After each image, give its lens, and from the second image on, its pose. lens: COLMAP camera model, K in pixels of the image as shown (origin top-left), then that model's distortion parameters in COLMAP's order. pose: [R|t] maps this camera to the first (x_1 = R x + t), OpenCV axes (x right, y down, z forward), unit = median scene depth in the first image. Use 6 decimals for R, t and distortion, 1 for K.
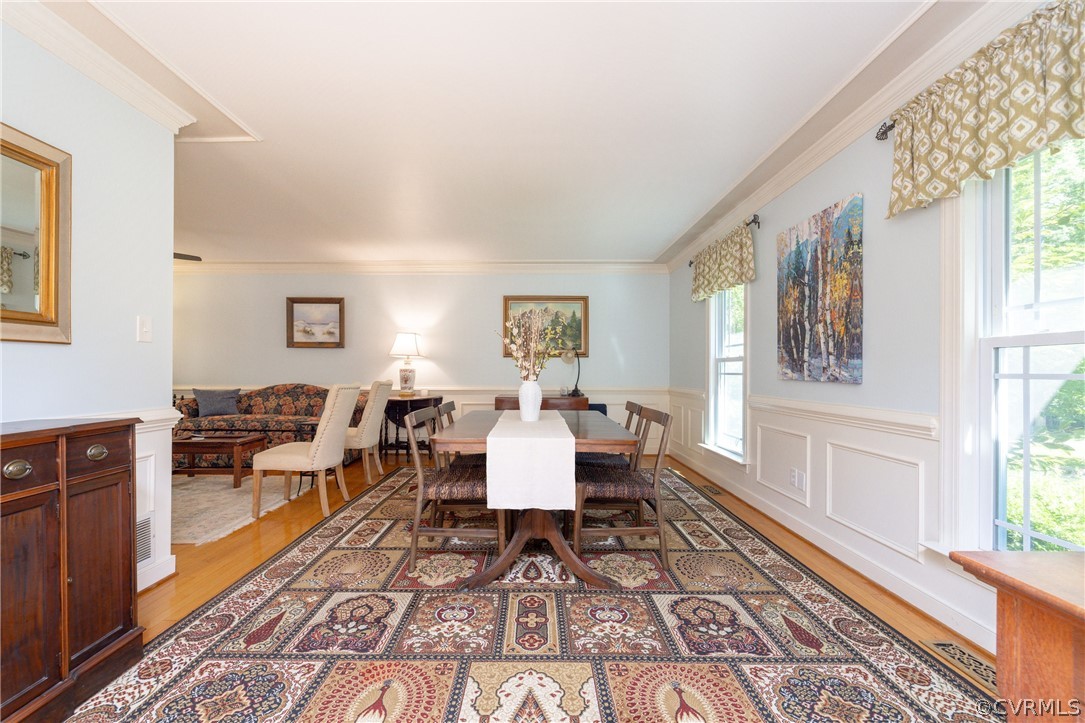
lens RADIAL K [[466.3, 0, 542.5], [0, 466.3, 361.5], [0, 0, 1]] dist [-0.000055, -0.000156]
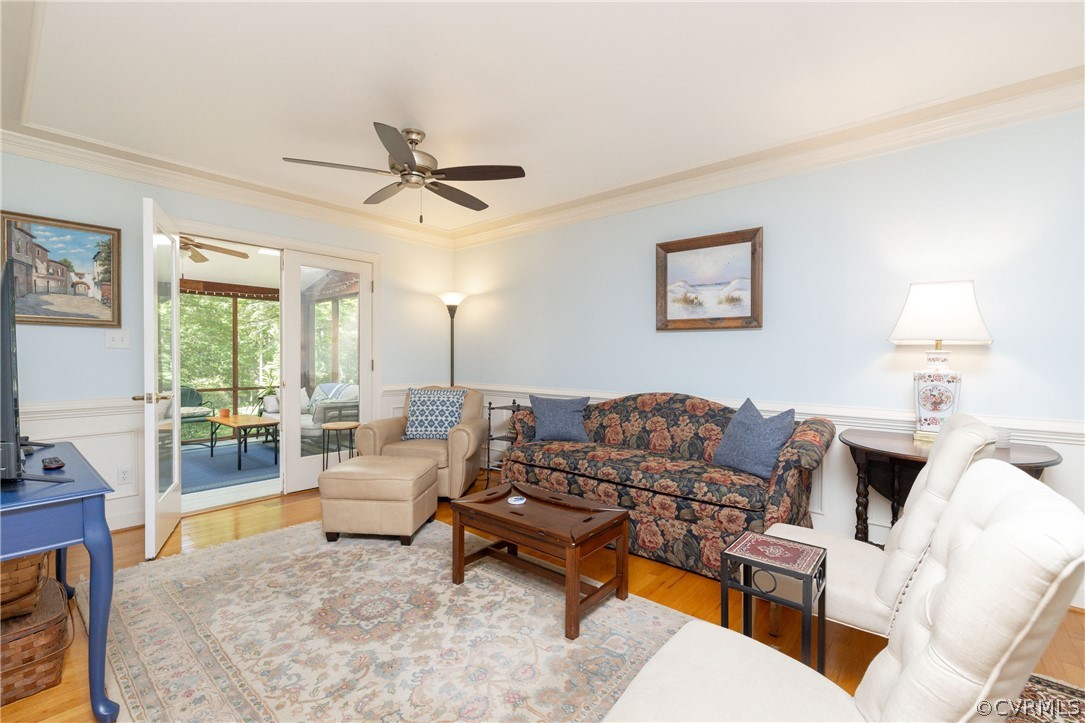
lens RADIAL K [[467.2, 0, 531.1], [0, 467.2, 376.6], [0, 0, 1]] dist [-0.009576, -0.000151]
pose [[0.749202, 0.031872, -0.661574, -0.663350], [0.007625, 0.998360, 0.056732, -0.015006], [0.662298, -0.047548, 0.747731, 1.090576]]
